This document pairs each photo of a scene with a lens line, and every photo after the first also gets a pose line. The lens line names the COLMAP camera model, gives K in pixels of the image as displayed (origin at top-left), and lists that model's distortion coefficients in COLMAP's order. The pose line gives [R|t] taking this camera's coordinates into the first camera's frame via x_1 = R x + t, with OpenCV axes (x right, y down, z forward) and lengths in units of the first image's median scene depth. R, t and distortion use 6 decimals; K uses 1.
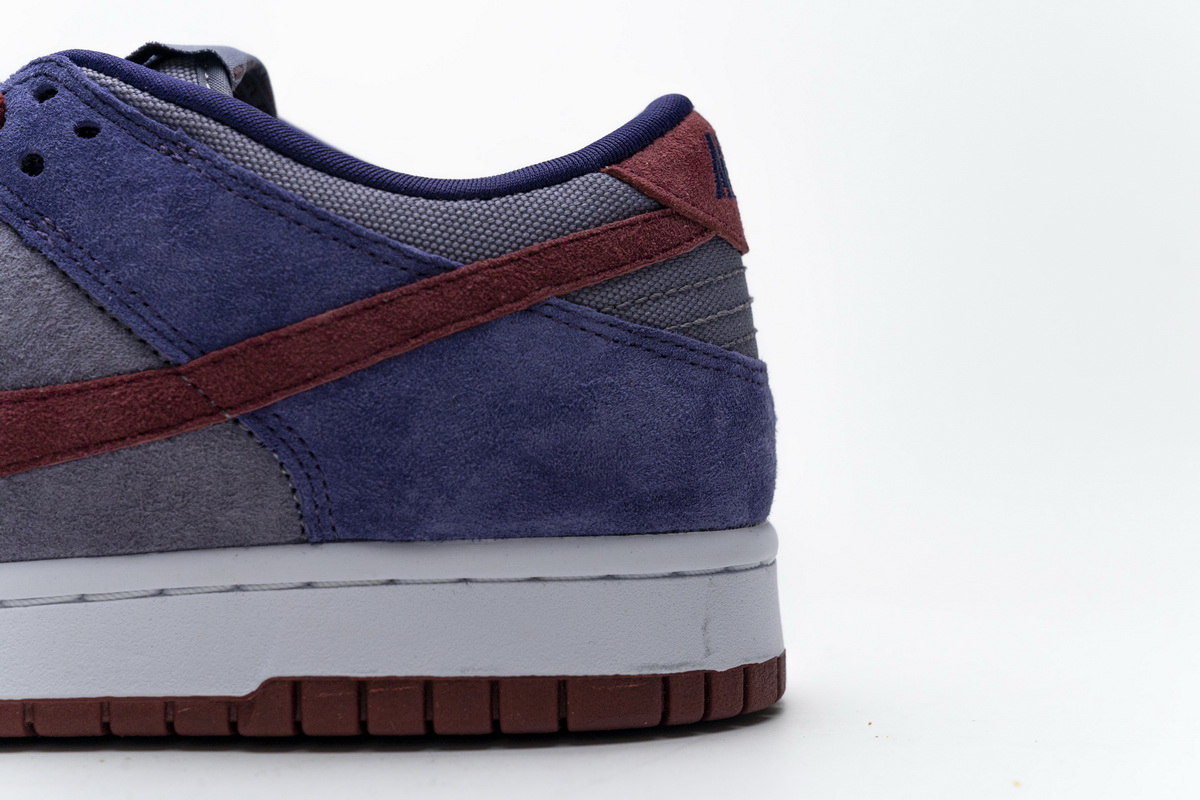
lens RADIAL K [[2421.8, 0, 600.4], [0, 2421.8, 399.3], [0, 0, 1]] dist [0.095816, 0.000000]
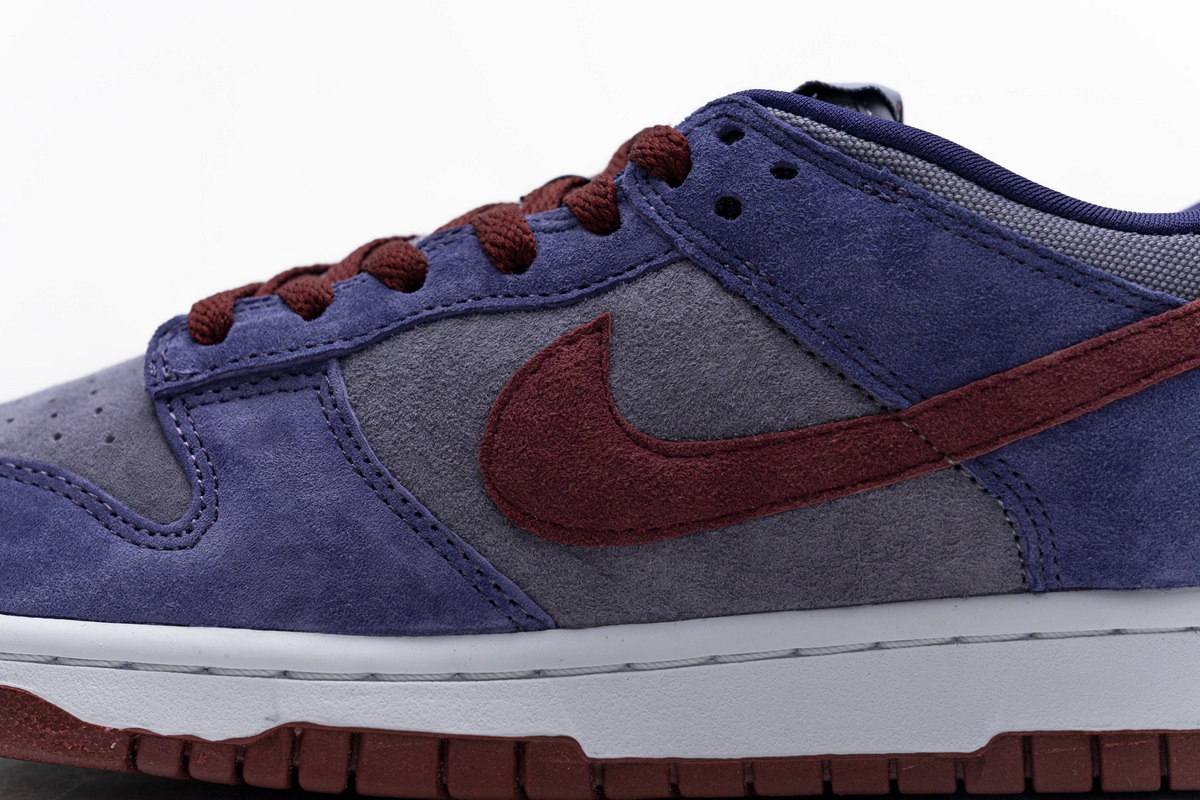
lens RADIAL K [[2421.8, 0, 599.6], [0, 2421.8, 400.7], [0, 0, 1]] dist [0.095816, 0.000000]
pose [[0.999841, -0.017471, 0.003601, -0.294586], [0.017533, 0.999685, -0.017972, -0.002673], [-0.003286, 0.018033, 0.999832, 0.032190]]
